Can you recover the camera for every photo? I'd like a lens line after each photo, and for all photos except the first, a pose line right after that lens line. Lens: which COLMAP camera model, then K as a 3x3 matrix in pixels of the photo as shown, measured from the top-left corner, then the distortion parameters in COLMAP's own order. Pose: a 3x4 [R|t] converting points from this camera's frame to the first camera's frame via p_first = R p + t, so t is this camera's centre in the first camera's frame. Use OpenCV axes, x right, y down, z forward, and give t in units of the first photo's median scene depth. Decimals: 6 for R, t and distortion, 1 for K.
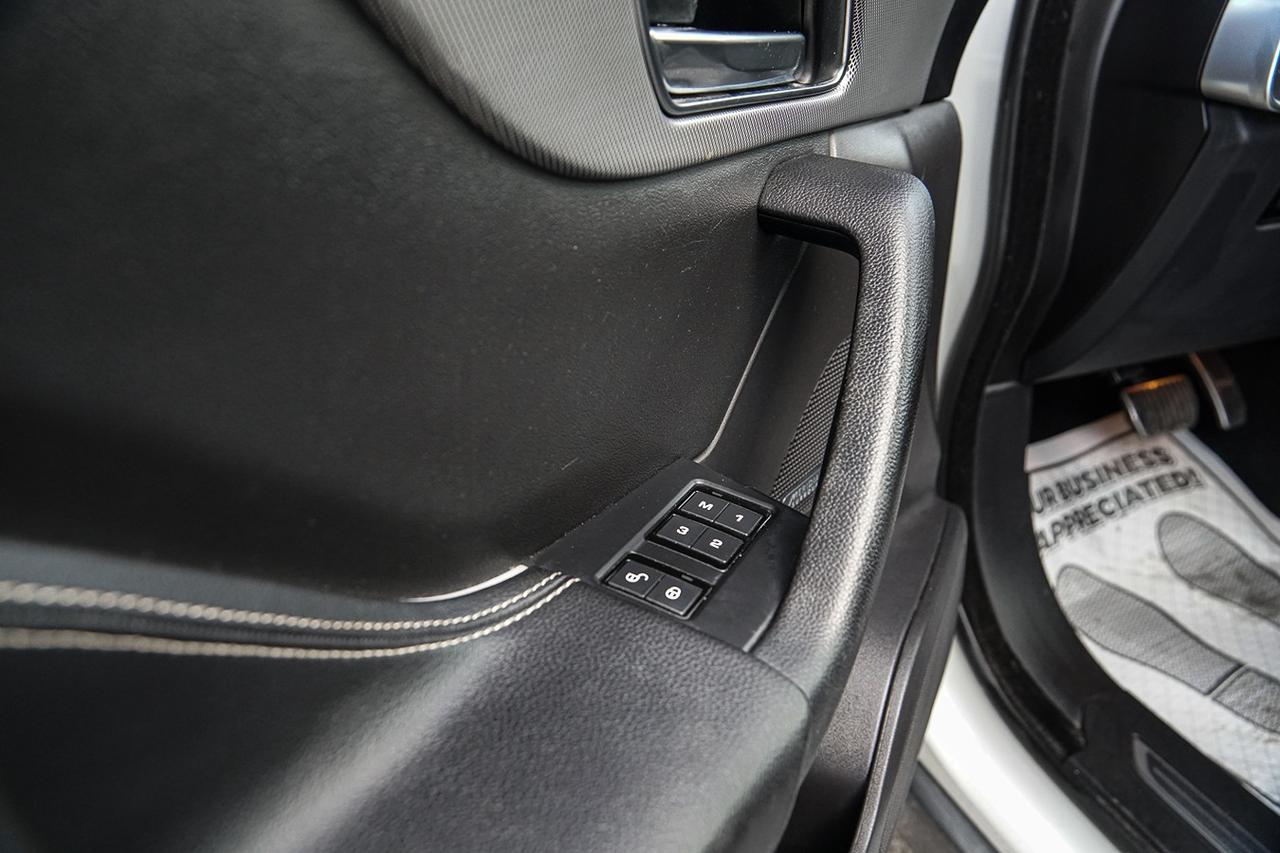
lens RADIAL K [[982.2, 0, 640.0], [0, 982.2, 426.5], [0, 0, 1]] dist [-0.028996, 0.001038]
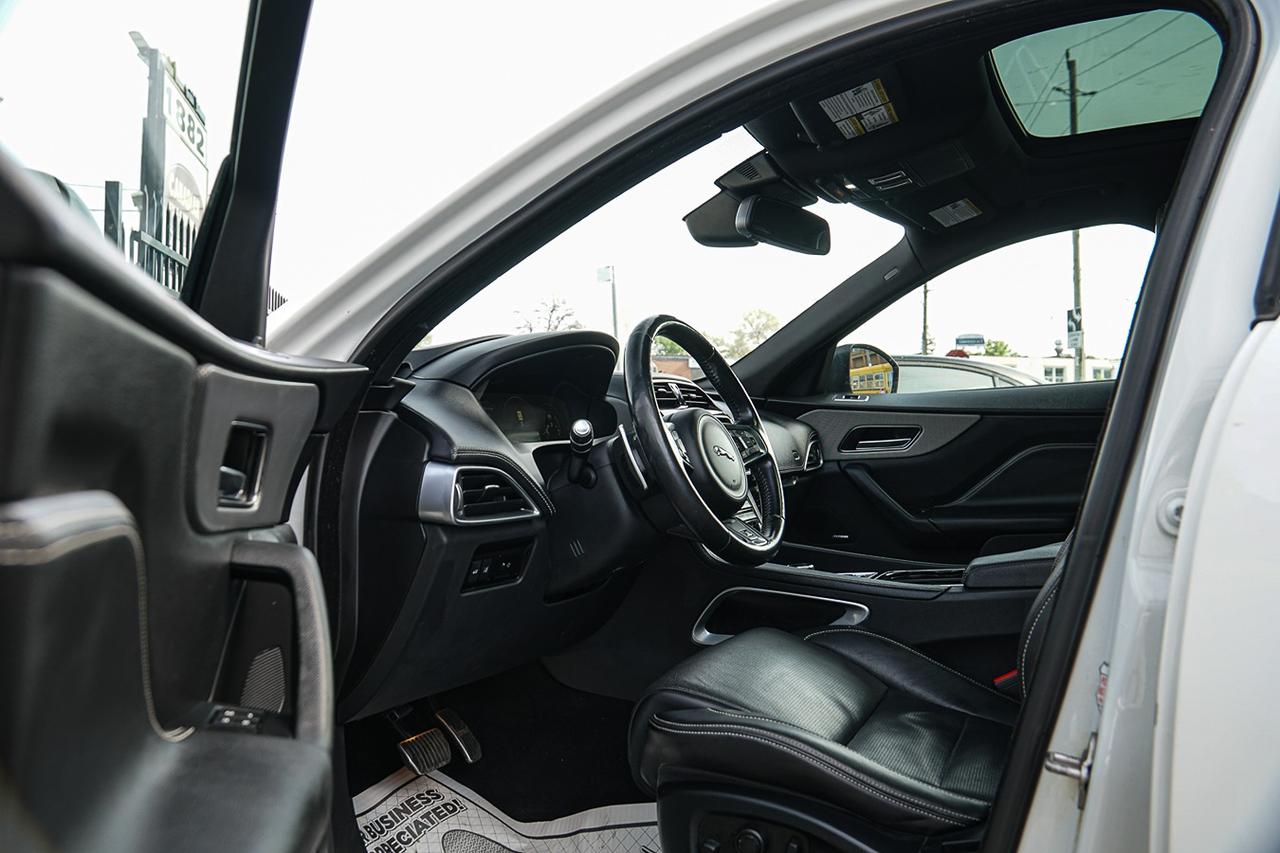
lens RADIAL K [[982.2, 0, 640.0], [0, 982.2, 426.5], [0, 0, 1]] dist [-0.028996, 0.001038]
pose [[0.733974, 0.048562, 0.677440, -0.241569], [0.271771, 0.893106, -0.358473, 0.178405], [-0.622433, 0.447218, 0.642318, -0.334682]]
